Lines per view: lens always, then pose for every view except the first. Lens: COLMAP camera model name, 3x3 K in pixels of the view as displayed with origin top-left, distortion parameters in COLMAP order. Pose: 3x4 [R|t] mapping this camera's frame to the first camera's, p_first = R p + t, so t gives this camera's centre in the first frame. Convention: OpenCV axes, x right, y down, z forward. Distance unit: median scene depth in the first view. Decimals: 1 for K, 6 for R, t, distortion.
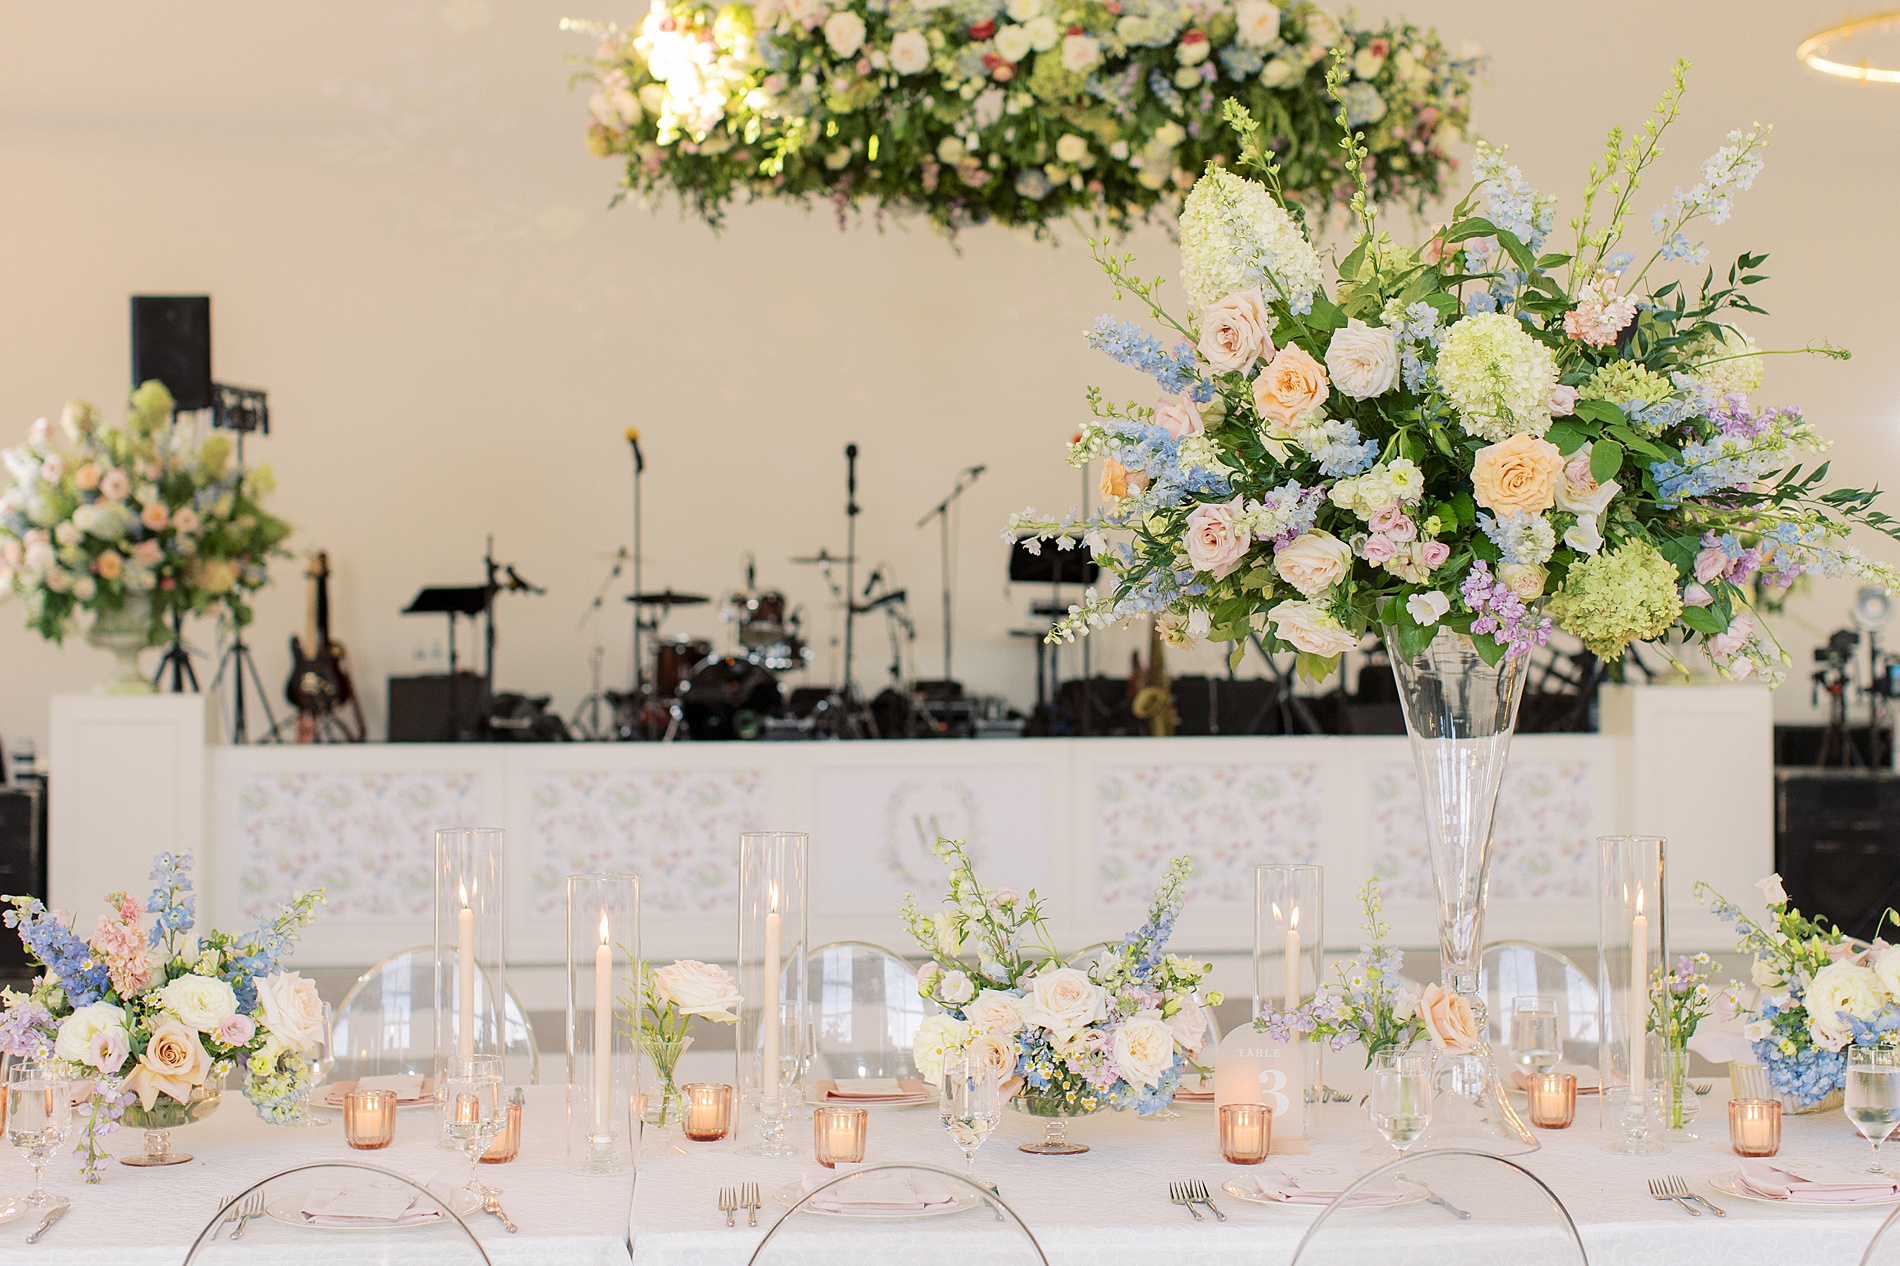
lens RADIAL K [[4078.3, 0, 950.1], [0, 4078.3, 539.6], [0, 0, 1]] dist [0.042356, -0.008873]
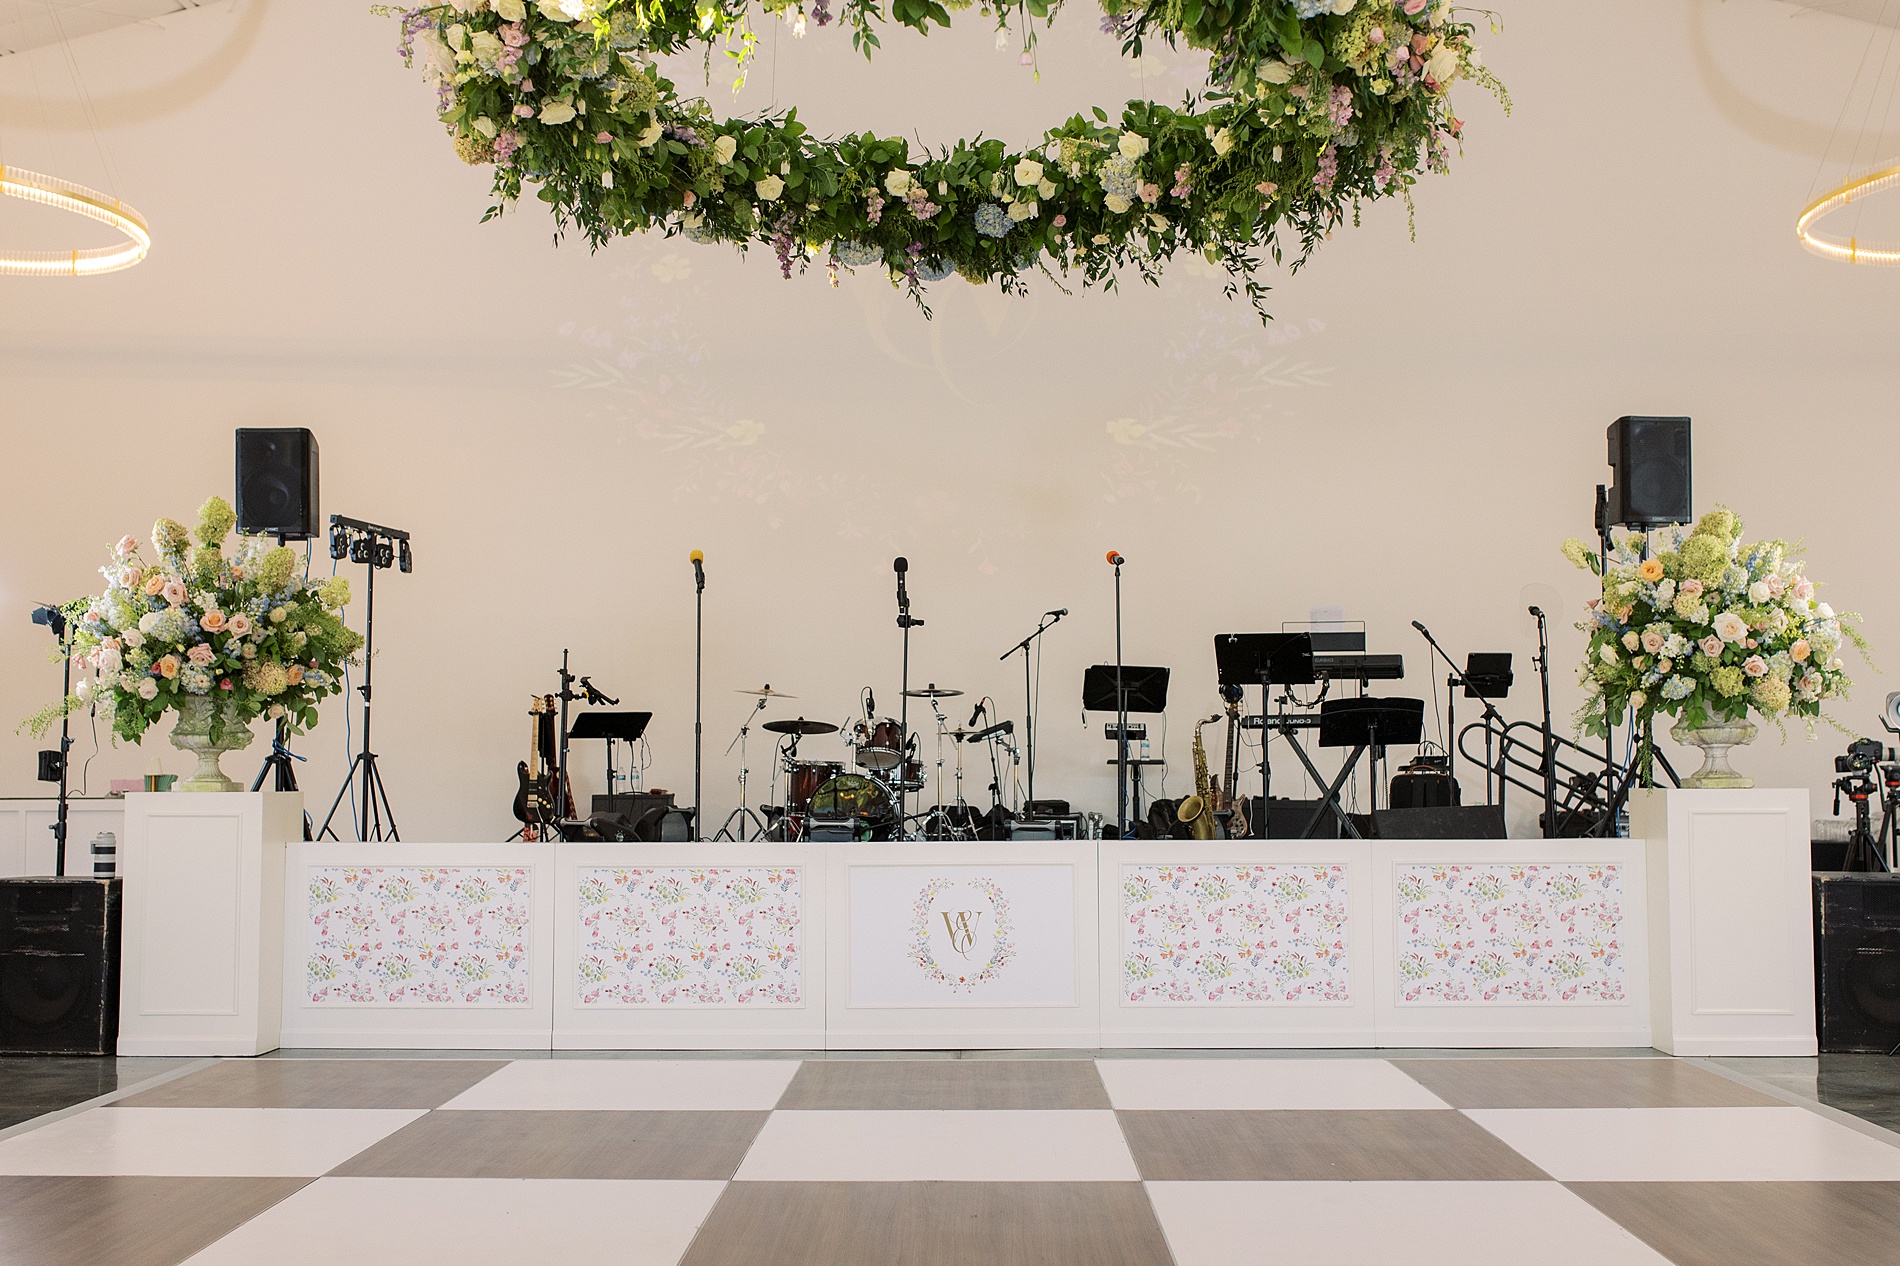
lens RADIAL K [[1995.6, 0, 957.6], [0, 1995.6, 682.3], [0, 0, 1]] dist [-0.005308, 0.009066]
pose [[0.989306, -0.007993, -0.145635, 0.069891], [0.000932, 0.998823, -0.048489, 0.034603], [0.145851, 0.047835, 0.988149, 0.507245]]
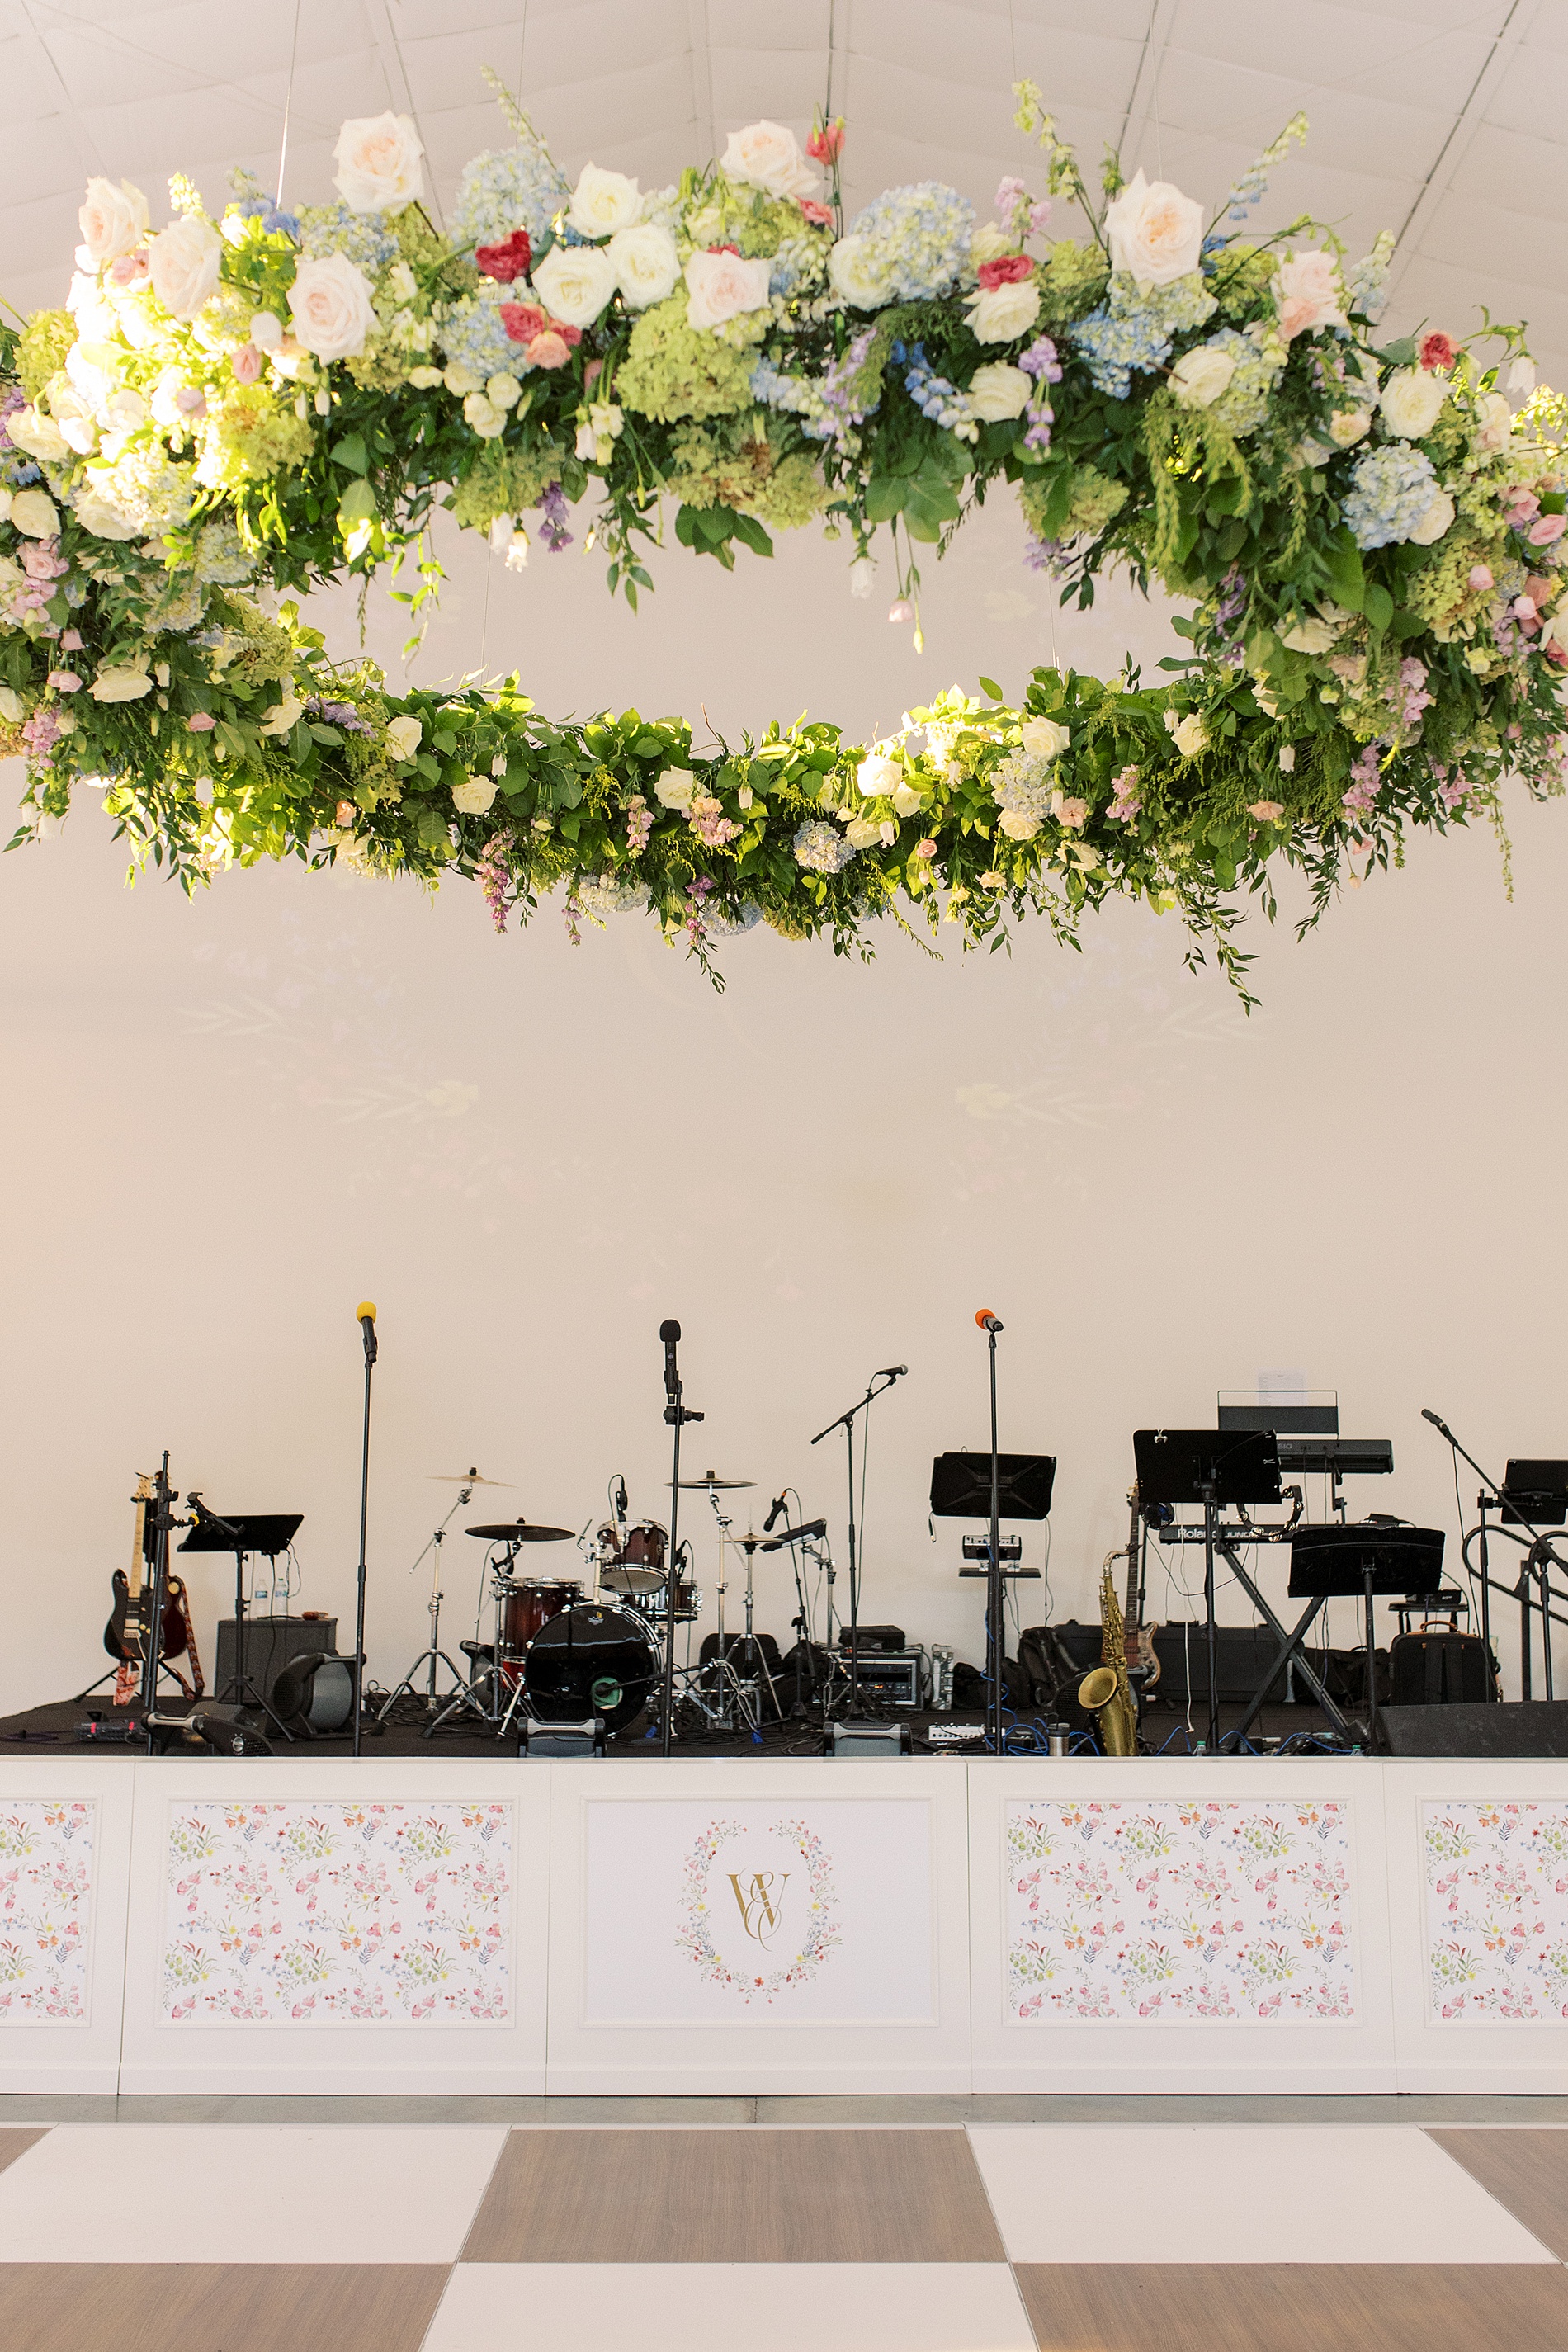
lens RADIAL K [[2470.3, 0, 784.6], [0, 2470.3, 1077.7], [0, 0, 1]] dist [-0.005308, 0.009066]
pose [[0.992292, -0.015863, -0.122899, 0.052906], [-0.003251, 0.988099, -0.153785, 0.000546], [0.123876, 0.152999, 0.980431, 0.592379]]
